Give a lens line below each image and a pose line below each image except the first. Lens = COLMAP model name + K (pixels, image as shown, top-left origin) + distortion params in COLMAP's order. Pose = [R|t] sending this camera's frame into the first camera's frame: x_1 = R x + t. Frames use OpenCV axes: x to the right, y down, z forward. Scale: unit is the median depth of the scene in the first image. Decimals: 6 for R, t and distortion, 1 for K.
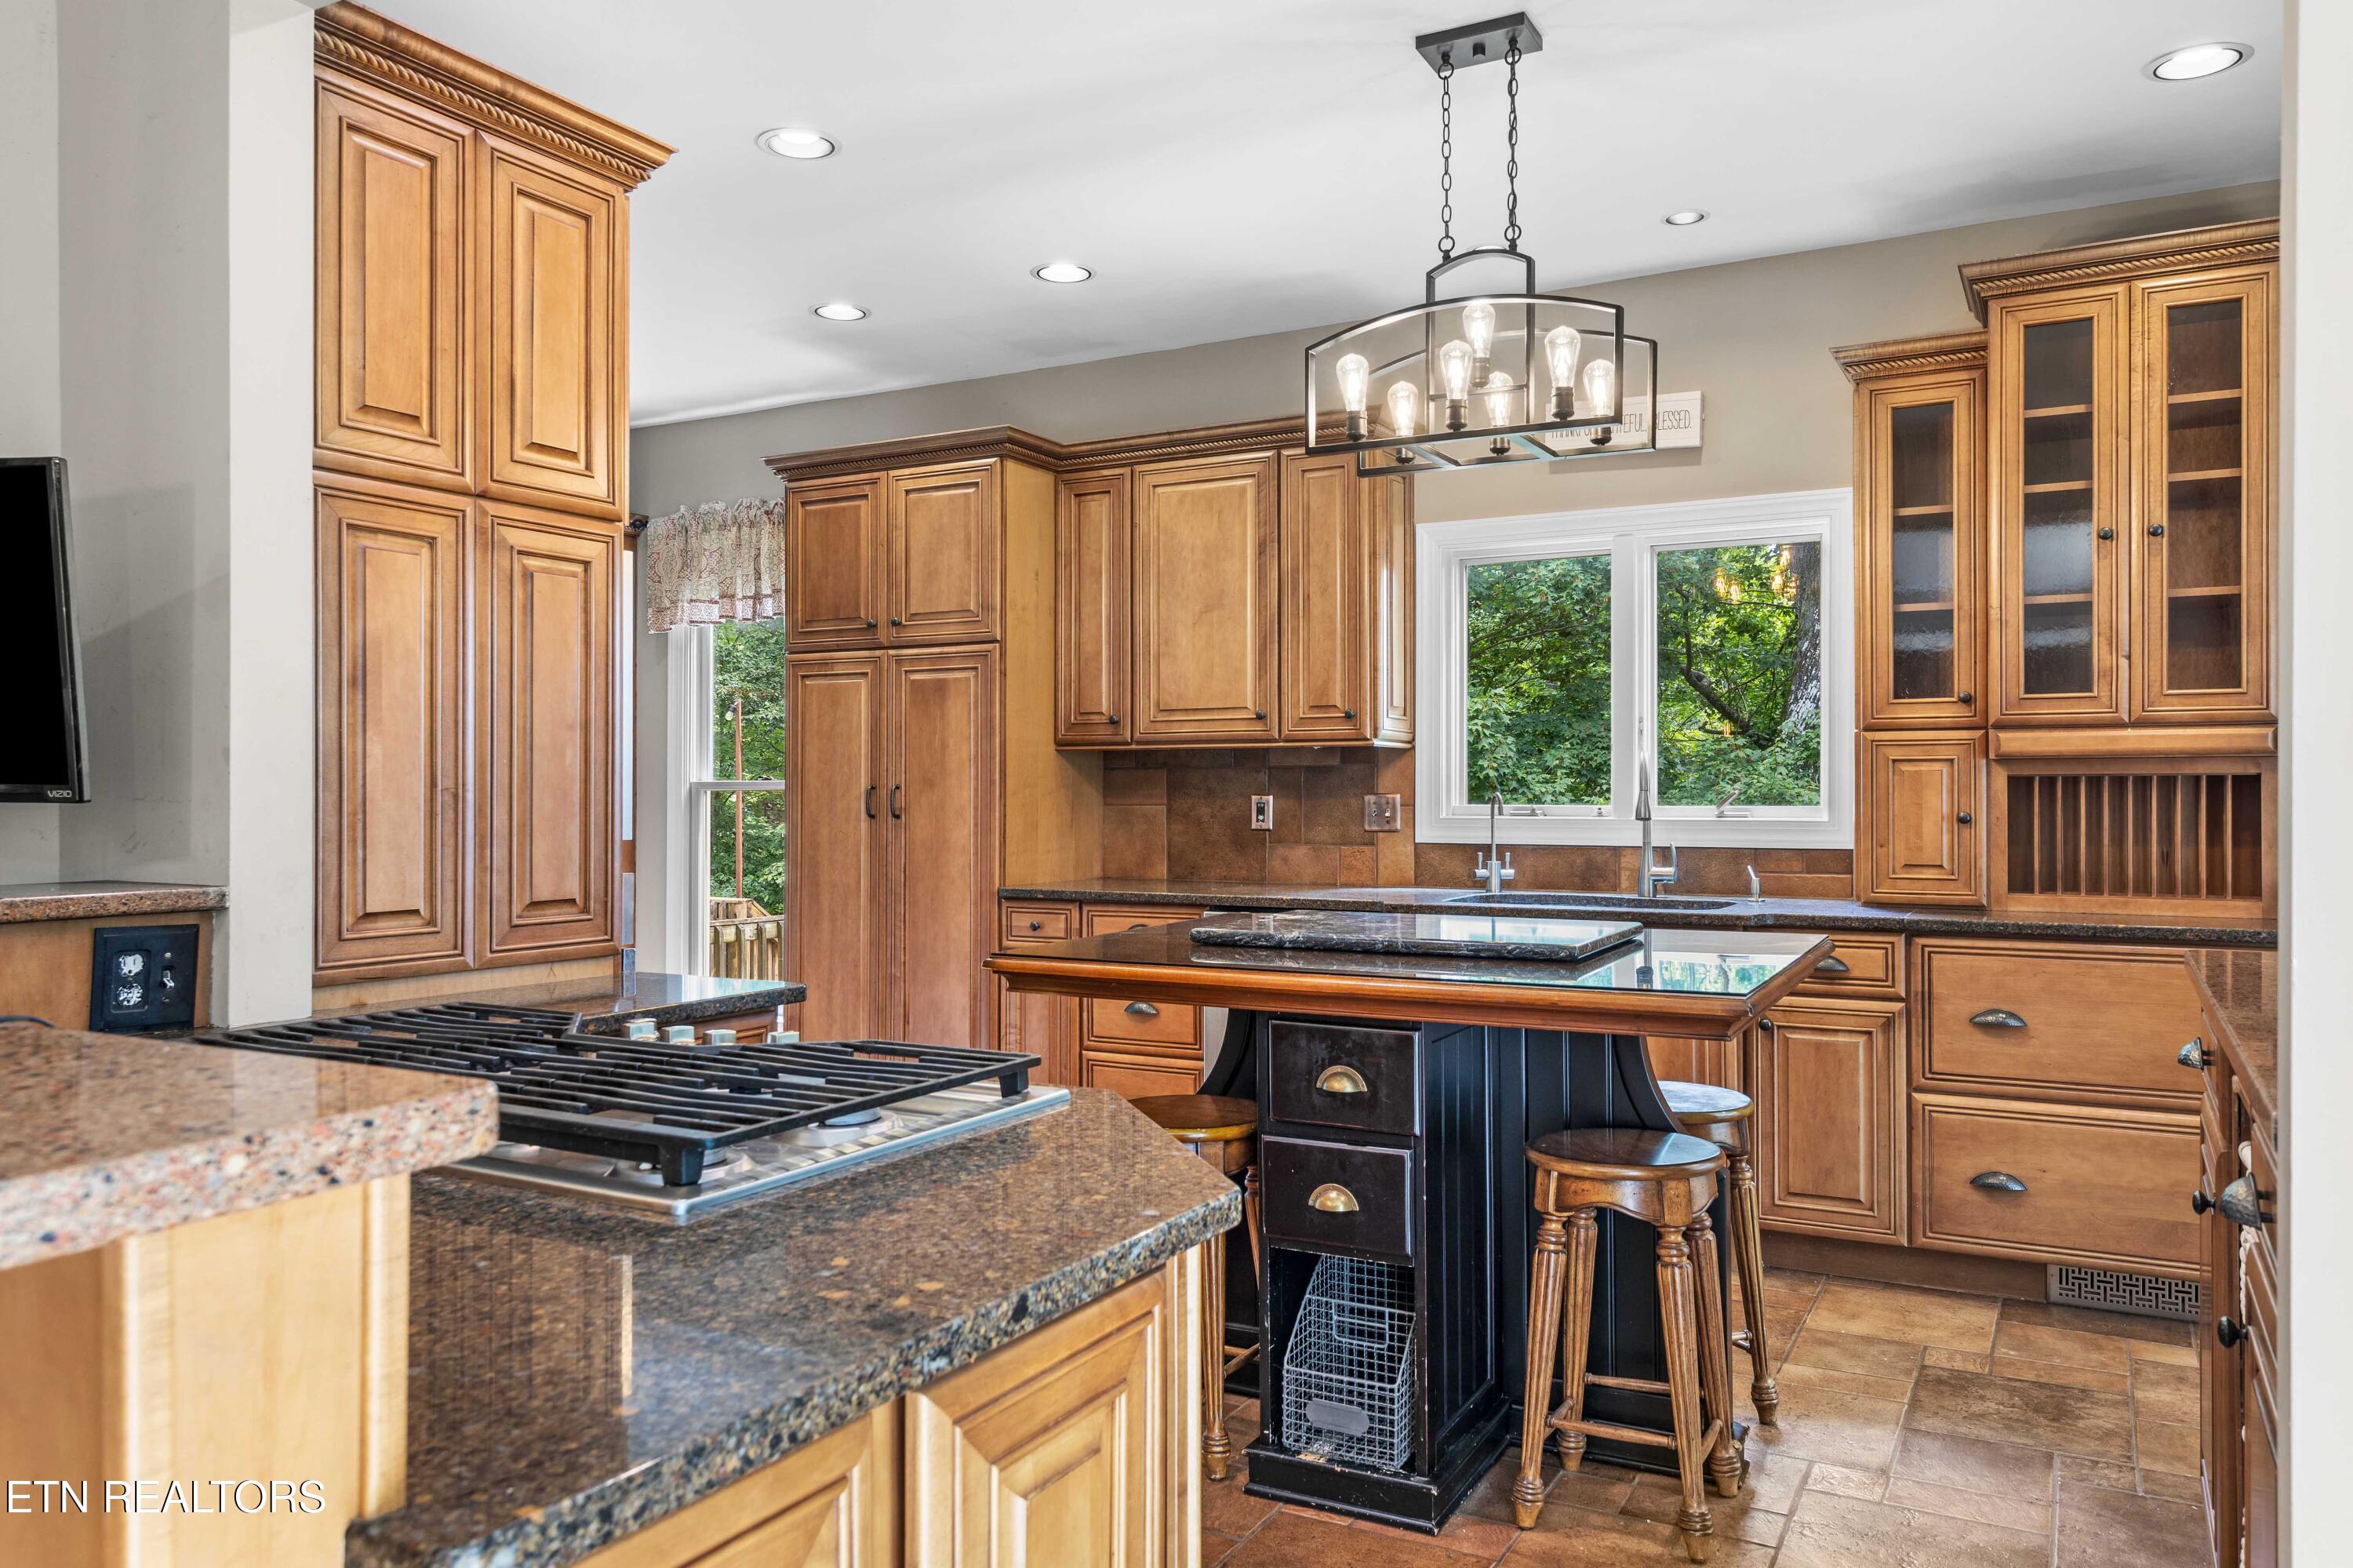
lens RADIAL K [[1664.6, 0, 1169.8], [0, 1664.6, 793.8], [0, 0, 1]] dist [0.011066, 0.001761]
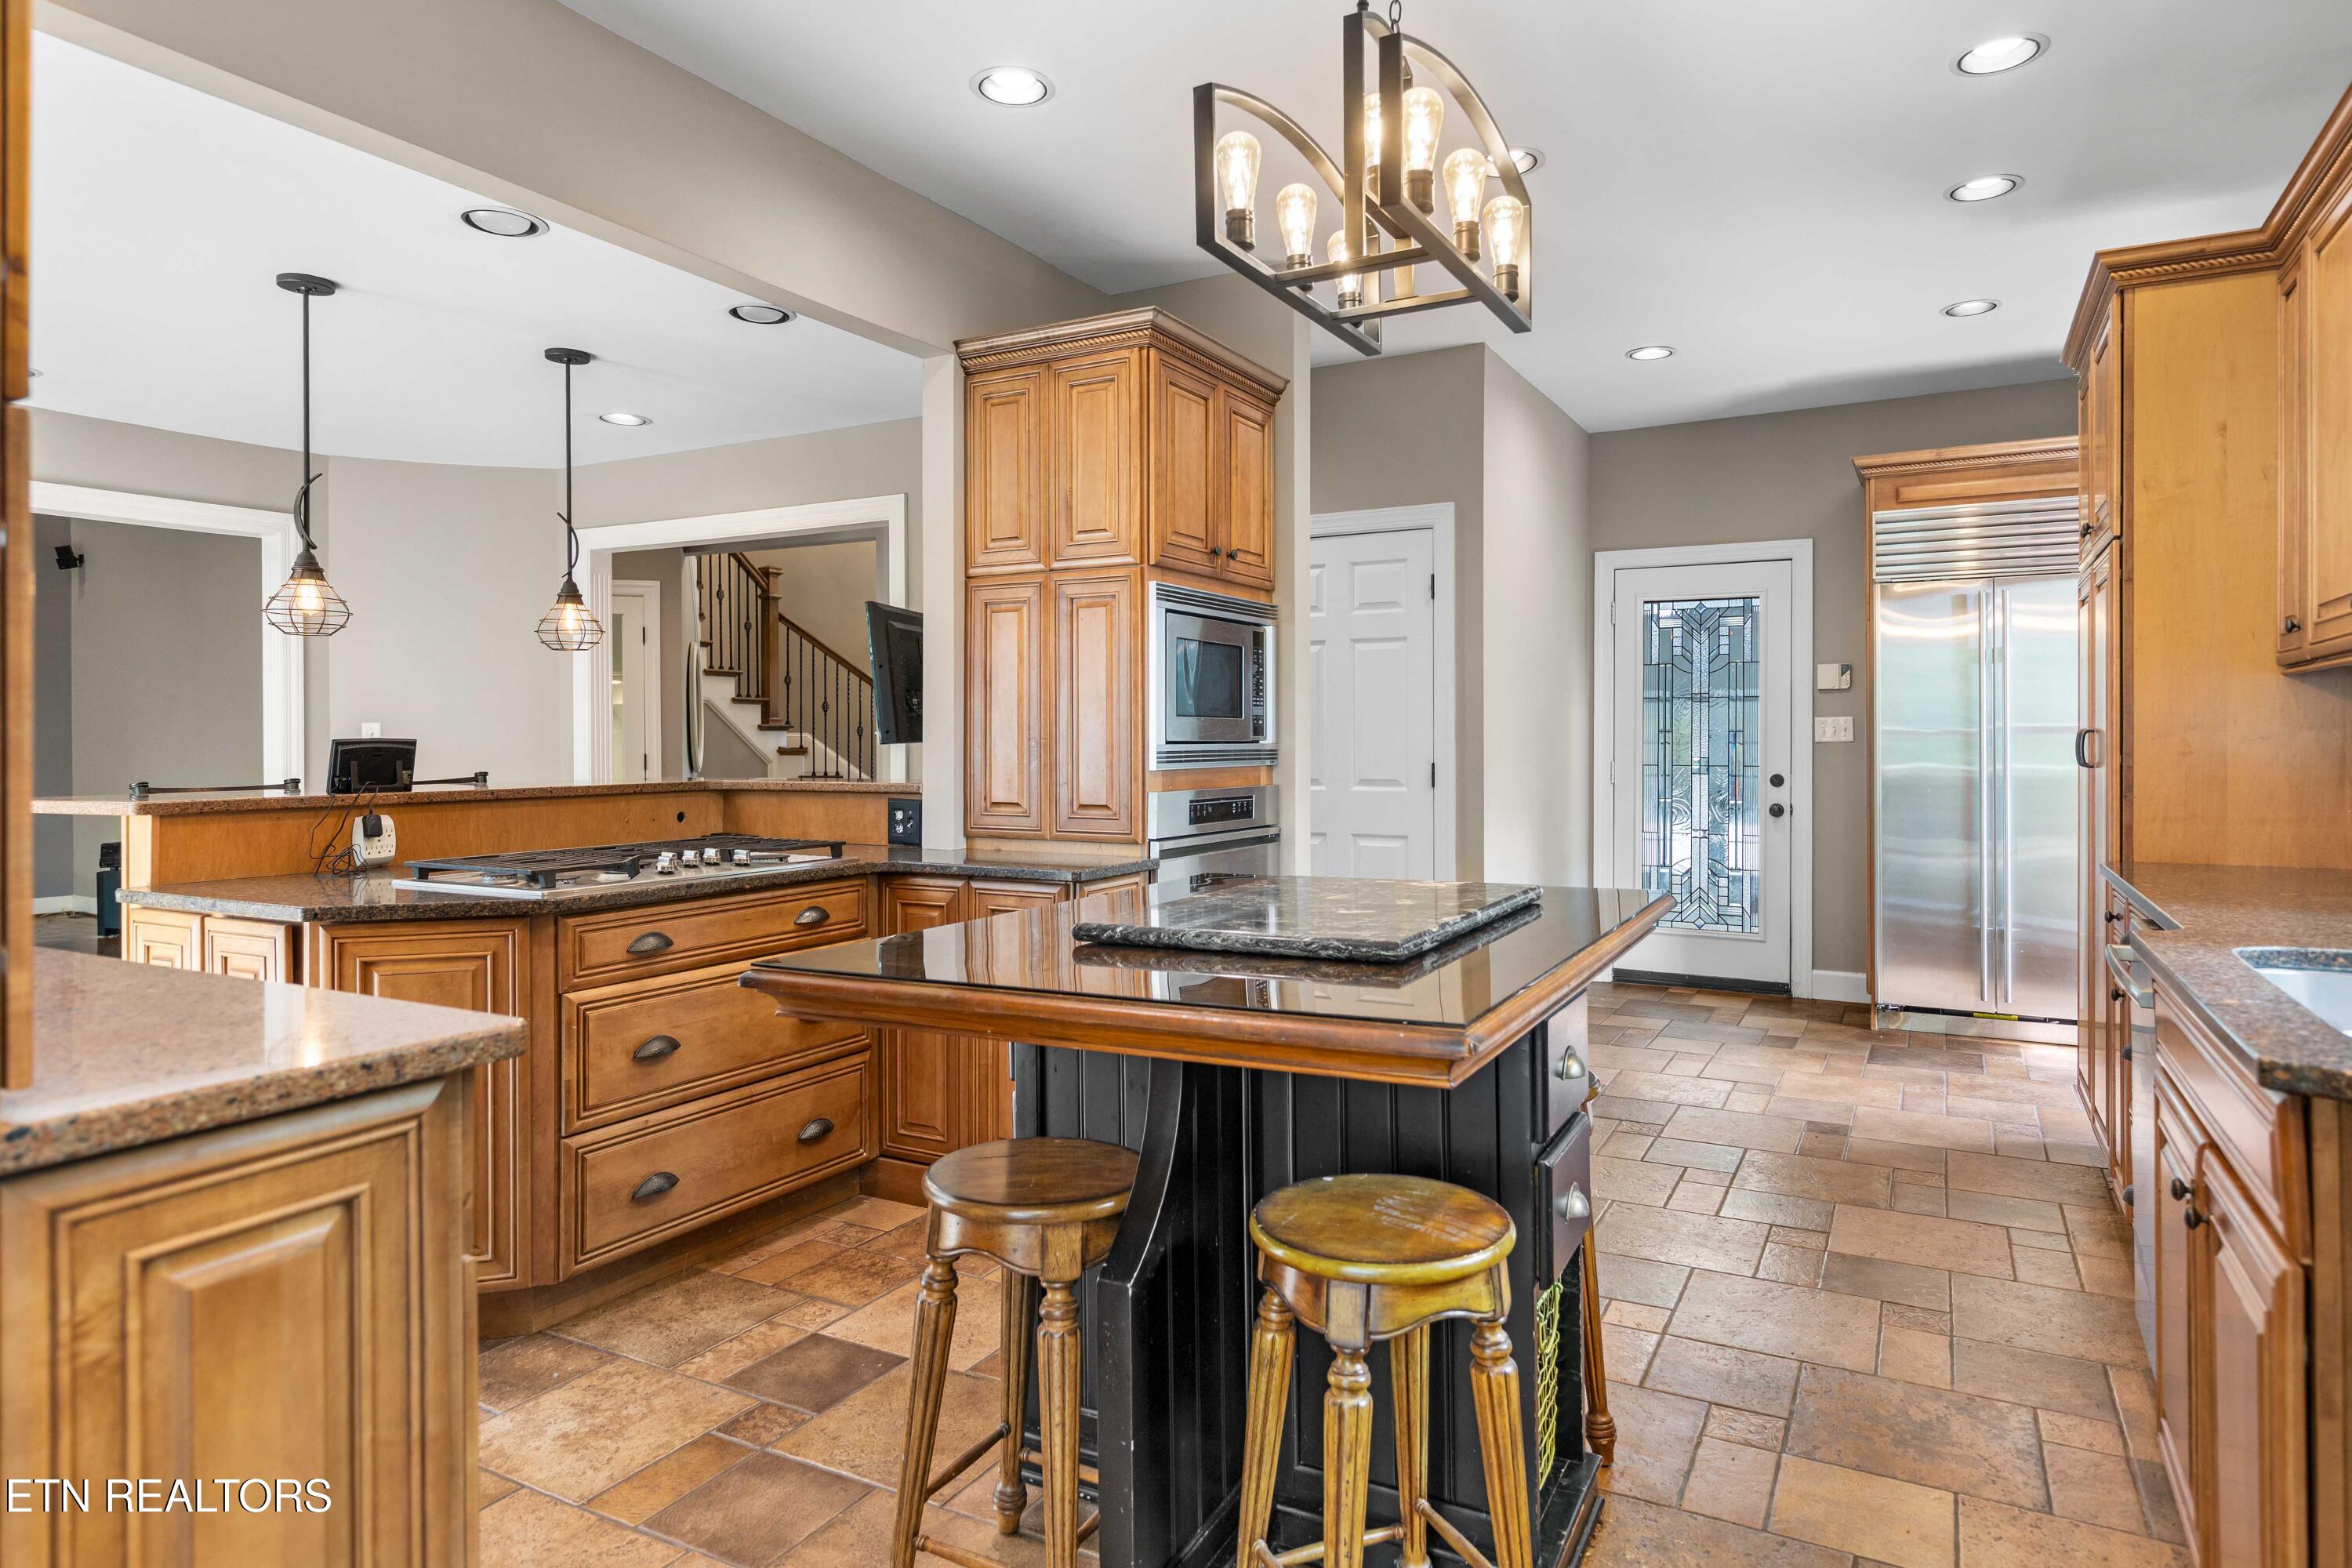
lens RADIAL K [[1325.8, 0, 1197.8], [0, 1325.8, 739.0], [0, 0, 1]] dist [0.005313, -0.000256]
pose [[0.019076, -0.000889, -0.999818, 0.954498], [0.011846, 0.999930, -0.000663, 0.003135], [0.999748, -0.011831, 0.019086, 1.088219]]
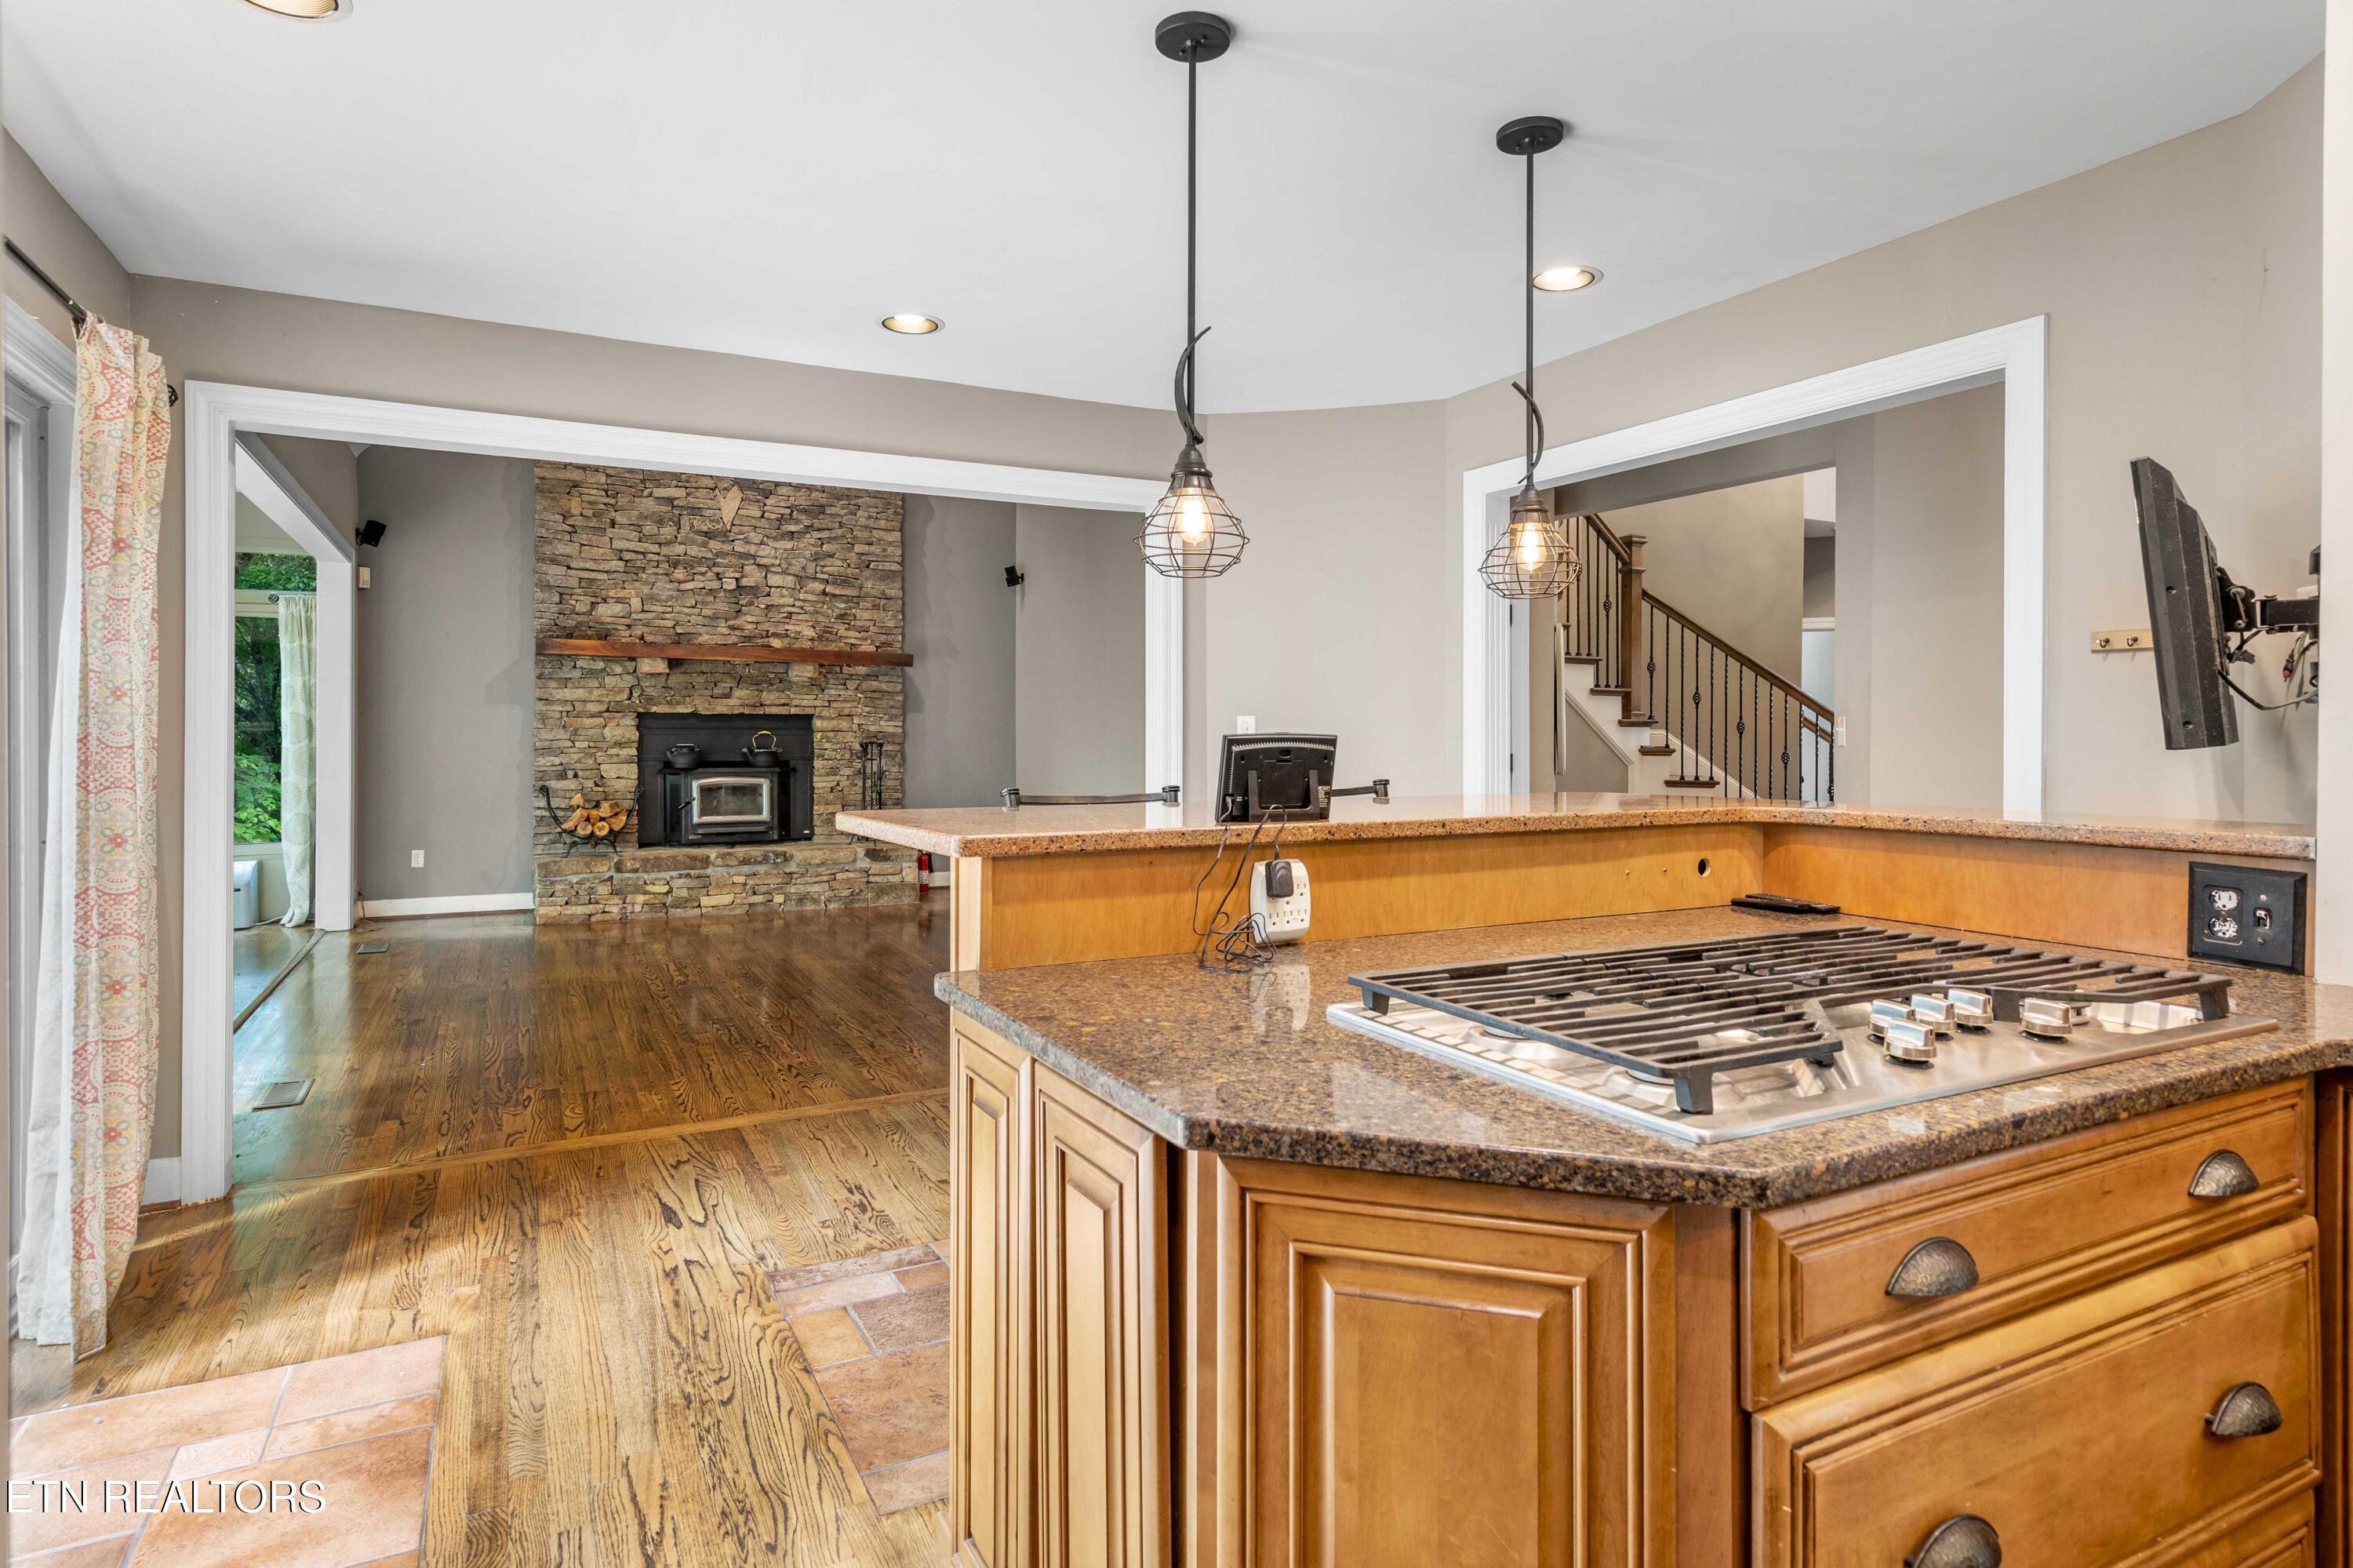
lens RADIAL K [[1215.1, 0, 1155.1], [0, 1215.1, 737.7], [0, 0, 1]] dist [-0.000526, -0.000245]
pose [[-0.558931, -0.001556, -0.829212, 0.334135], [0.003313, 0.999986, -0.004109, -0.002010], [0.829207, -0.005044, -0.558919, 0.683824]]
